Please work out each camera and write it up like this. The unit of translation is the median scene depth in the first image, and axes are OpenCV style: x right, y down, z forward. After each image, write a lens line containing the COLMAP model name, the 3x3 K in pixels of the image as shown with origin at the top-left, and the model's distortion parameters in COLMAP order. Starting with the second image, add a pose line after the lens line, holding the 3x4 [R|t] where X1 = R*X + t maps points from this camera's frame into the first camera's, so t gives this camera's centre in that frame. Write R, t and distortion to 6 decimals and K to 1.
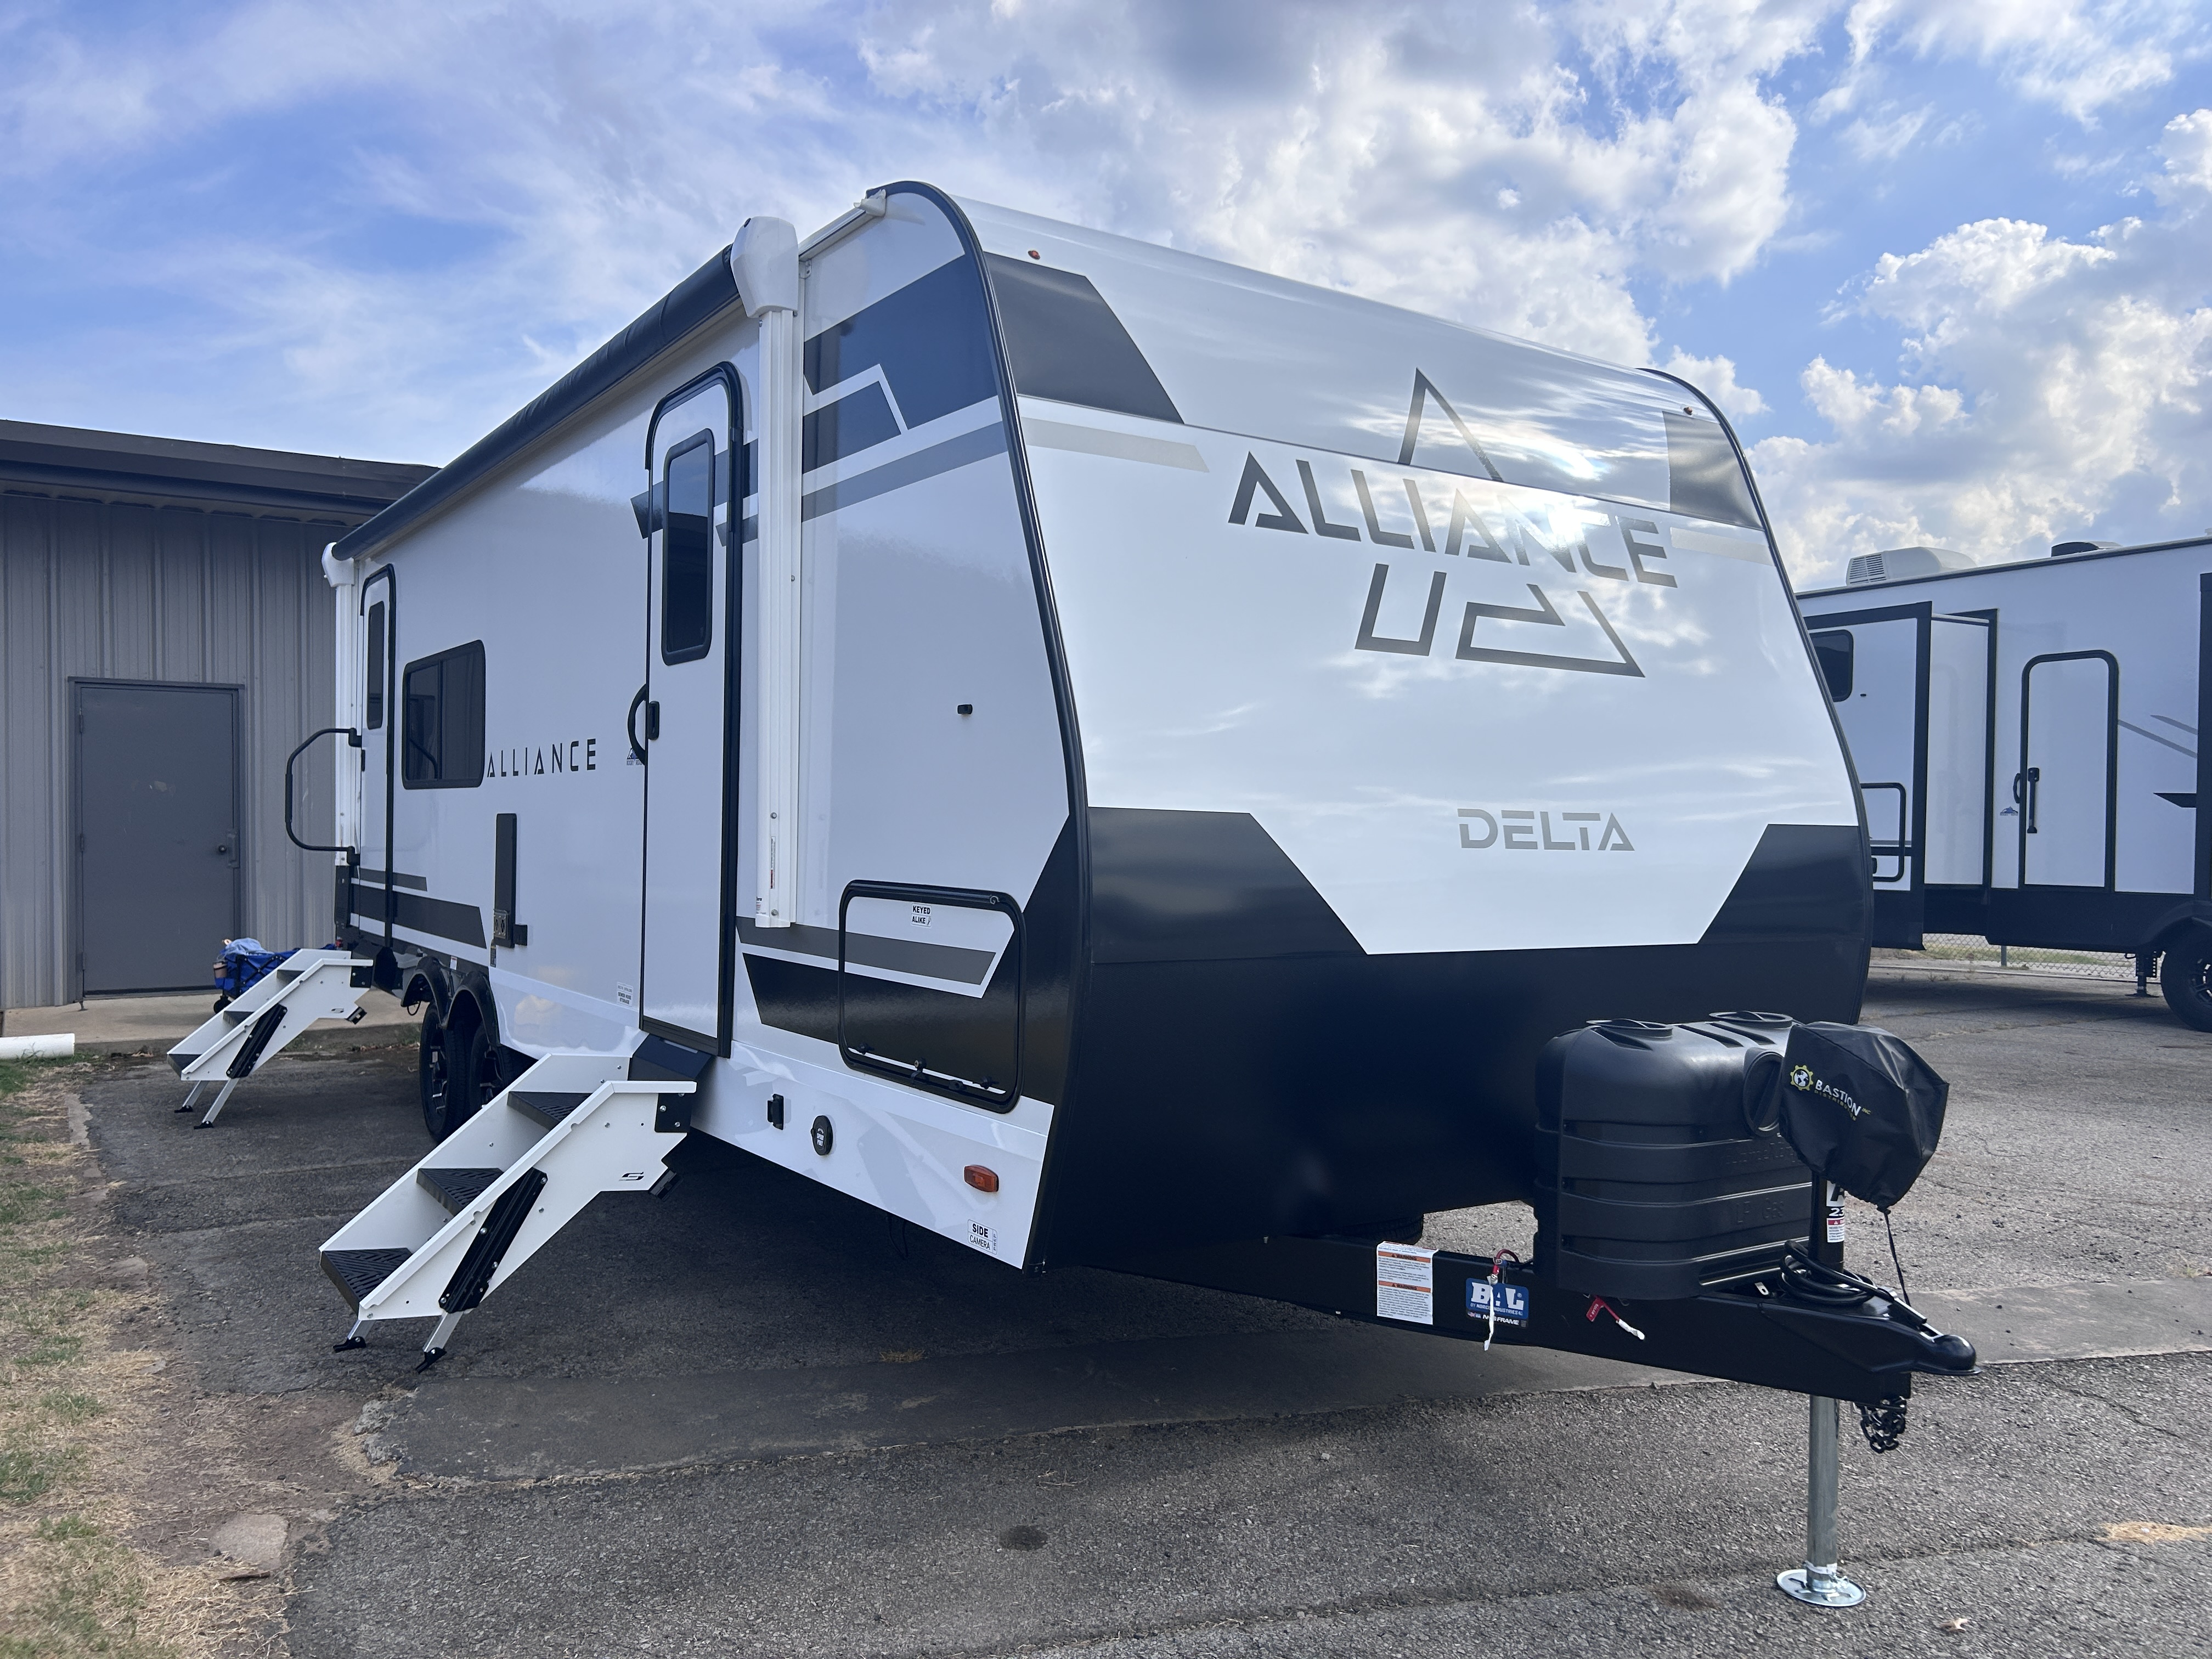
lens RADIAL K [[1672.4, 0, 1104.0], [0, 1672.4, 842.8], [0, 0, 1]] dist [0.044859, -0.044537]
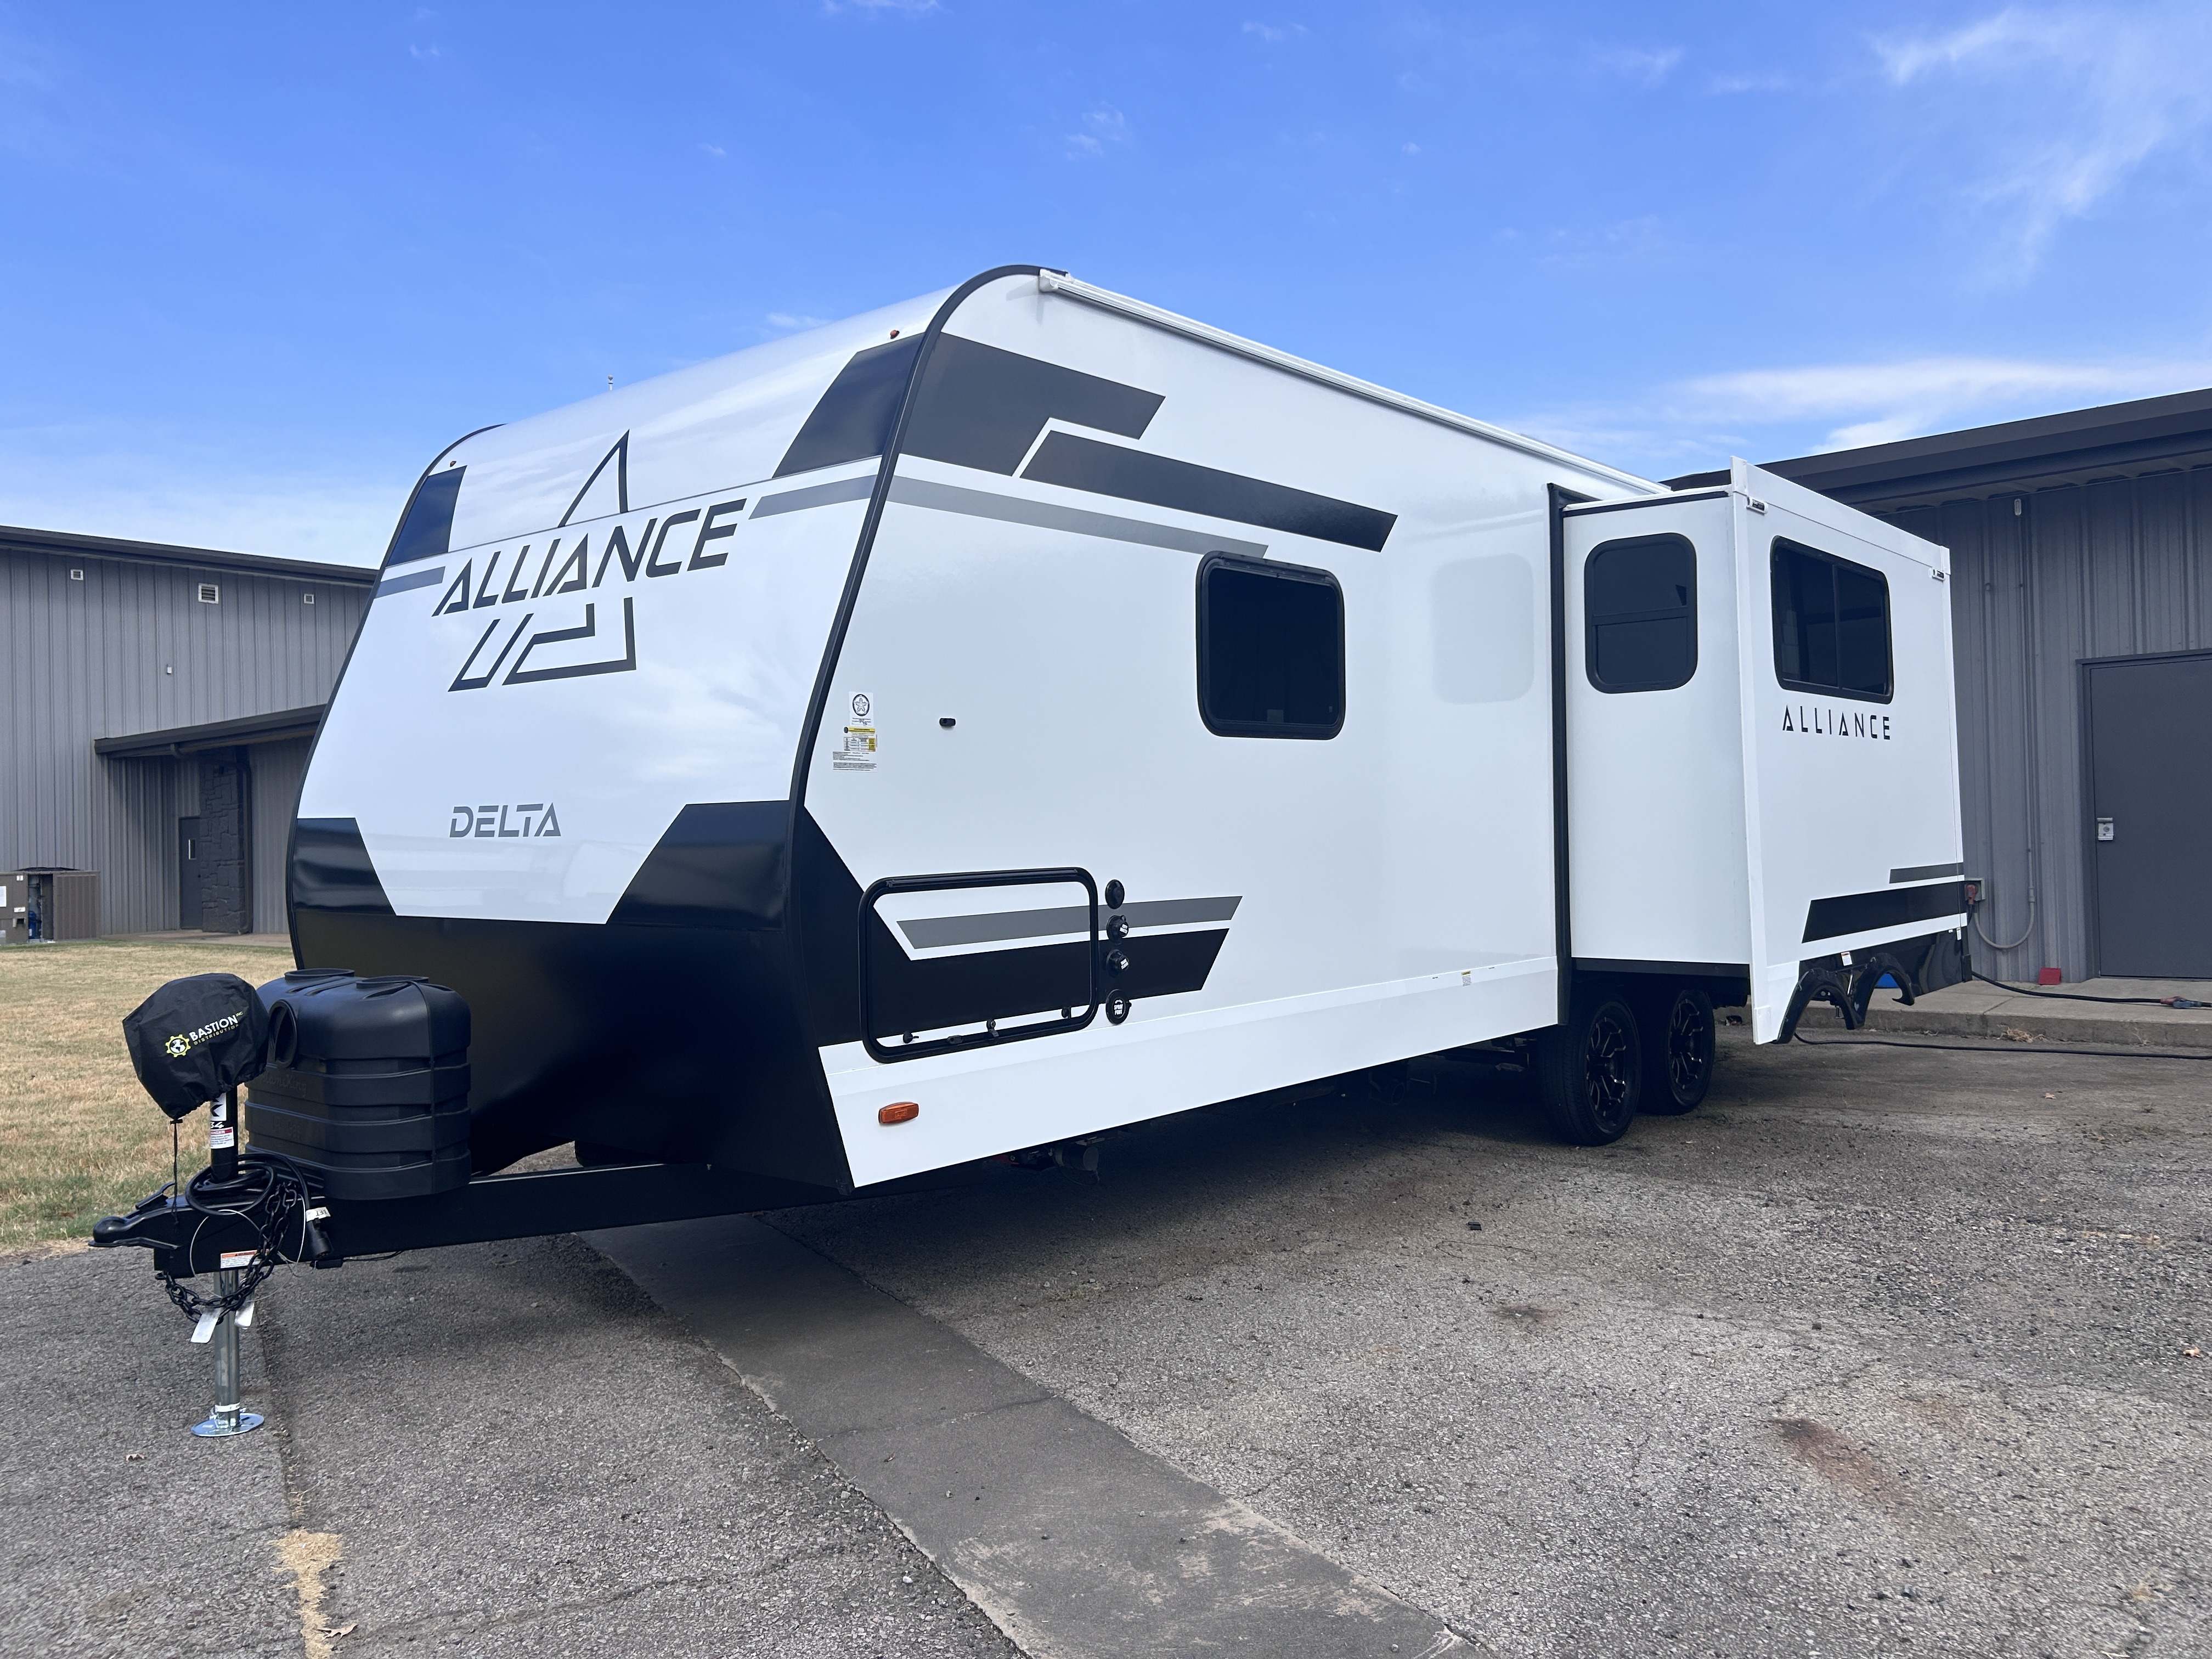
lens RADIAL K [[1672.4, 0, 1108.1], [0, 1672.4, 819.4], [0, 0, 1]] dist [0.044859, -0.044537]
pose [[0.281950, -0.023278, -0.959147, 1.556718], [0.014913, 0.999691, -0.019879, 0.022059], [0.959313, -0.008699, 0.282210, 1.091068]]
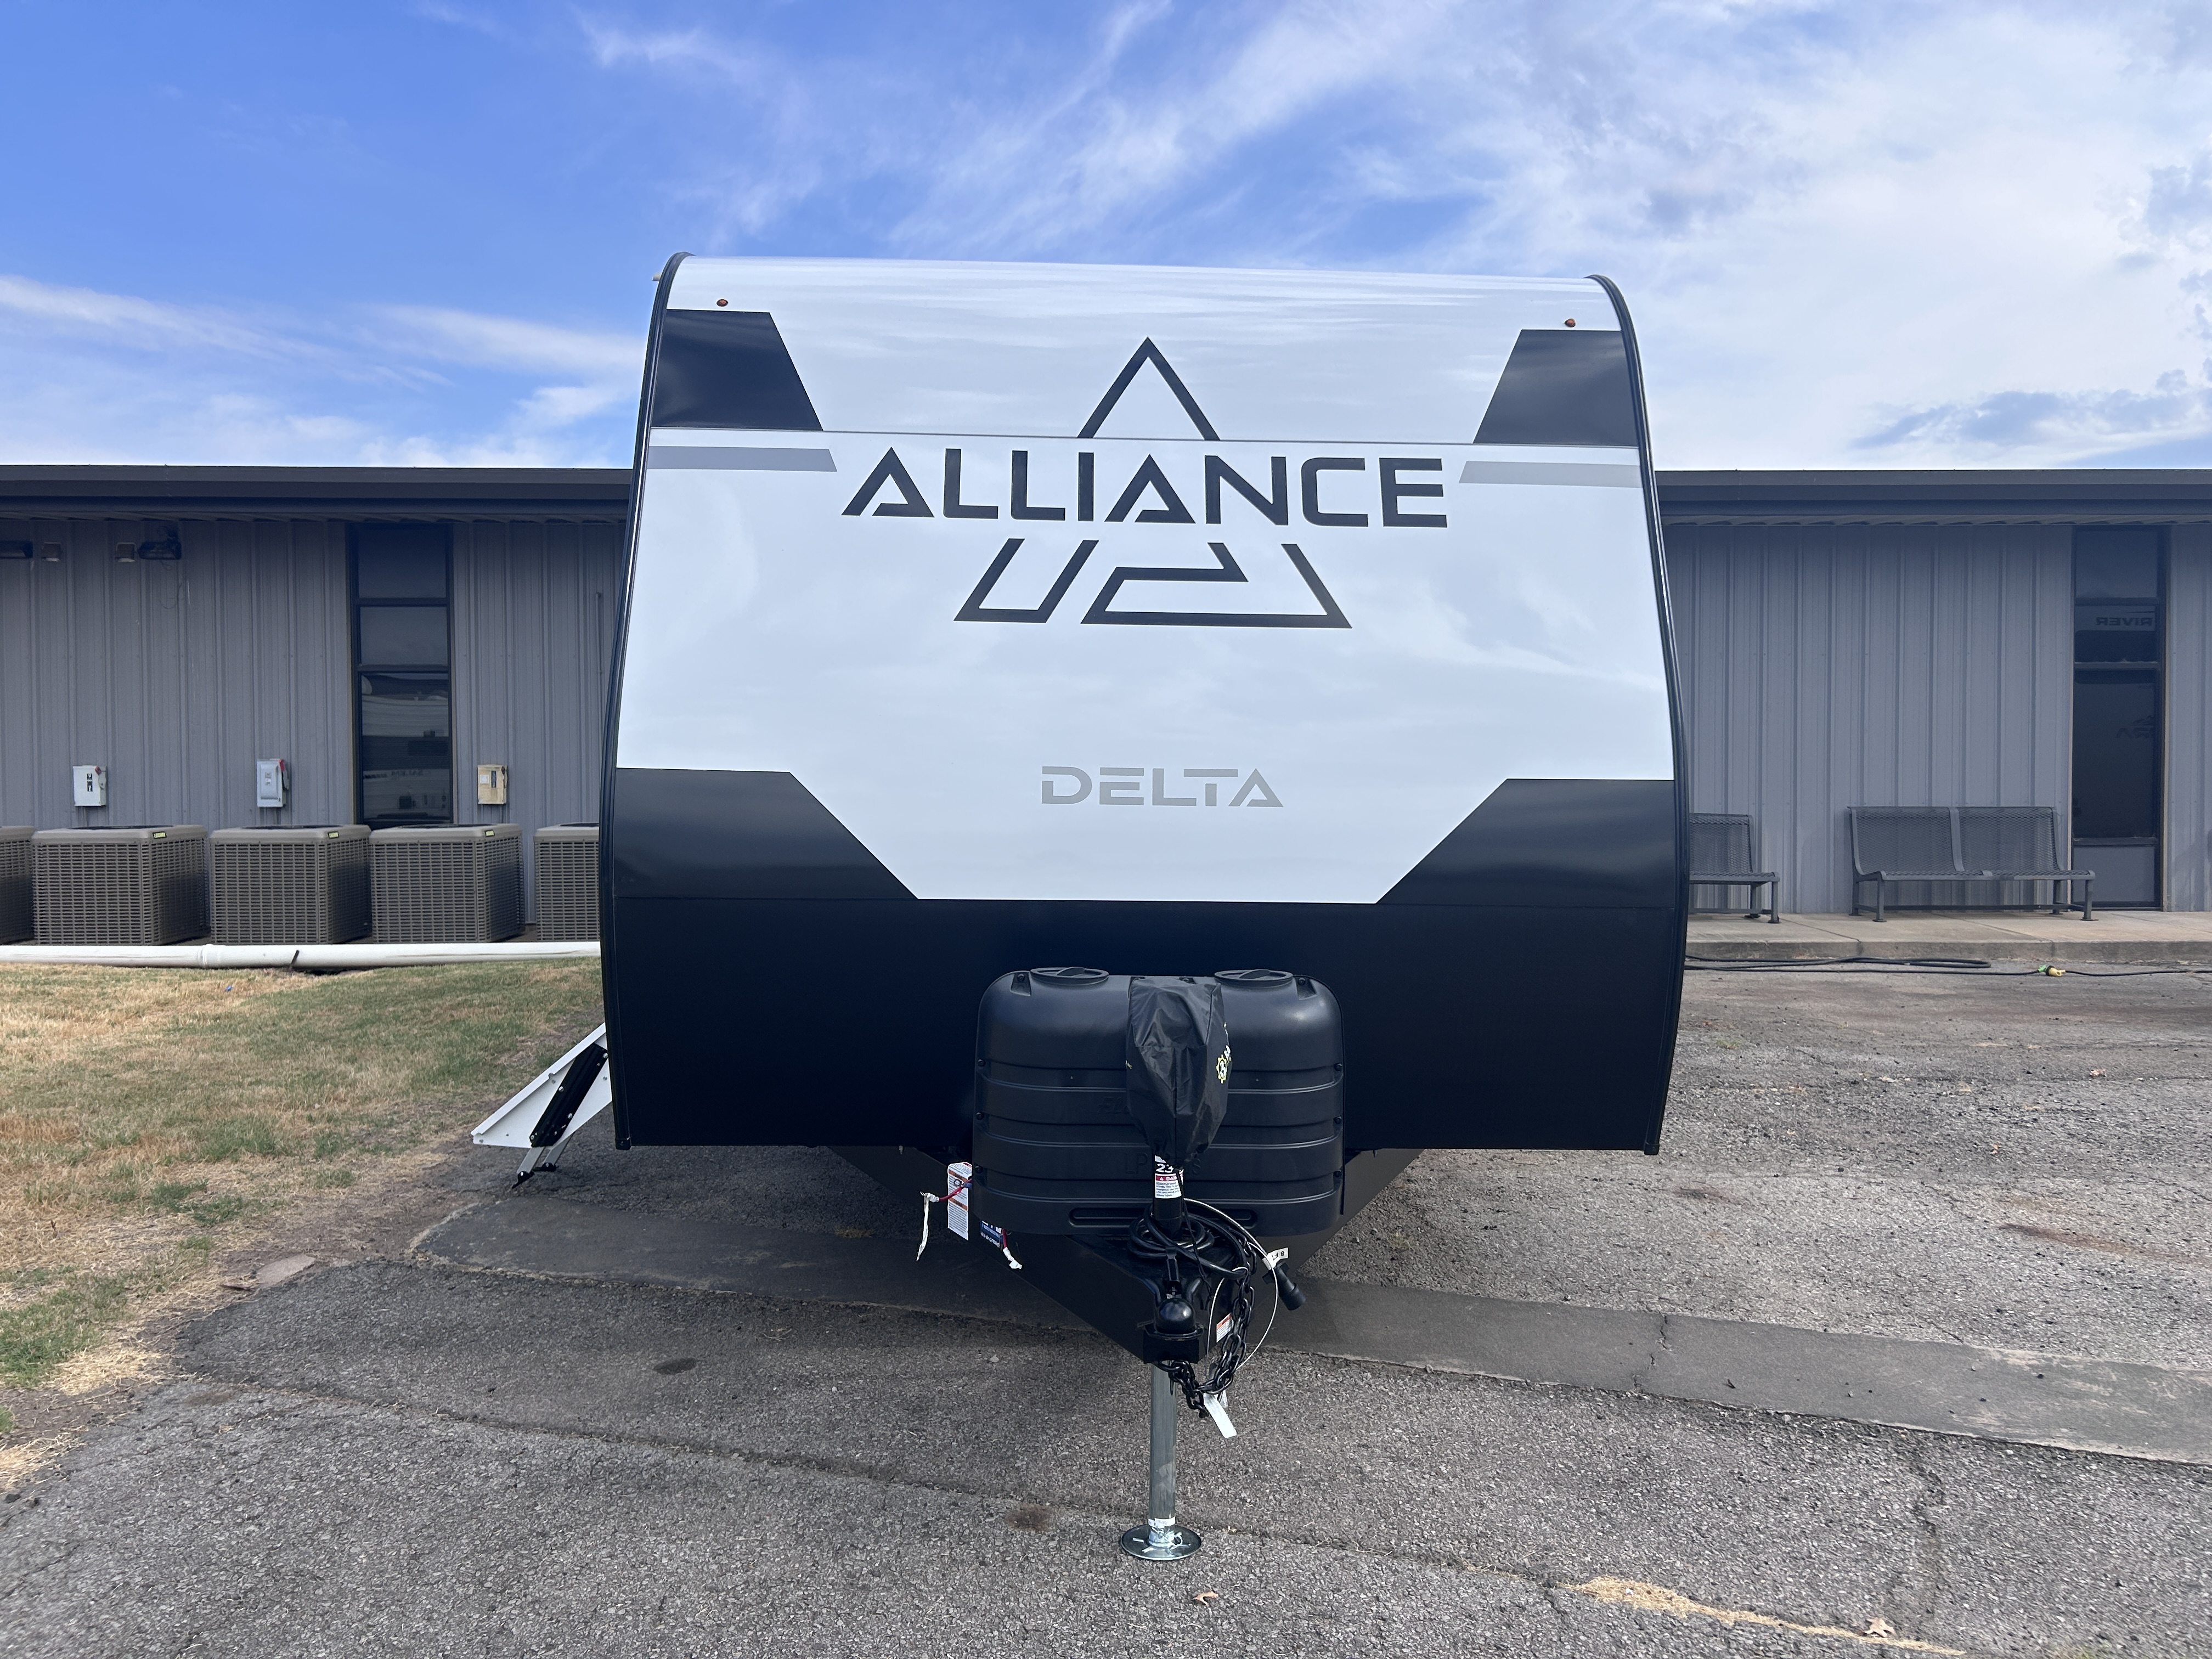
lens RADIAL K [[1672.4, 0, 1112.8], [0, 1672.4, 818.2], [0, 0, 1]] dist [0.044859, -0.044537]
pose [[0.853975, 0.010751, -0.520203, 0.781877], [-0.002687, 0.999864, 0.016253, -0.004767], [0.520307, -0.012482, 0.853888, 0.115936]]
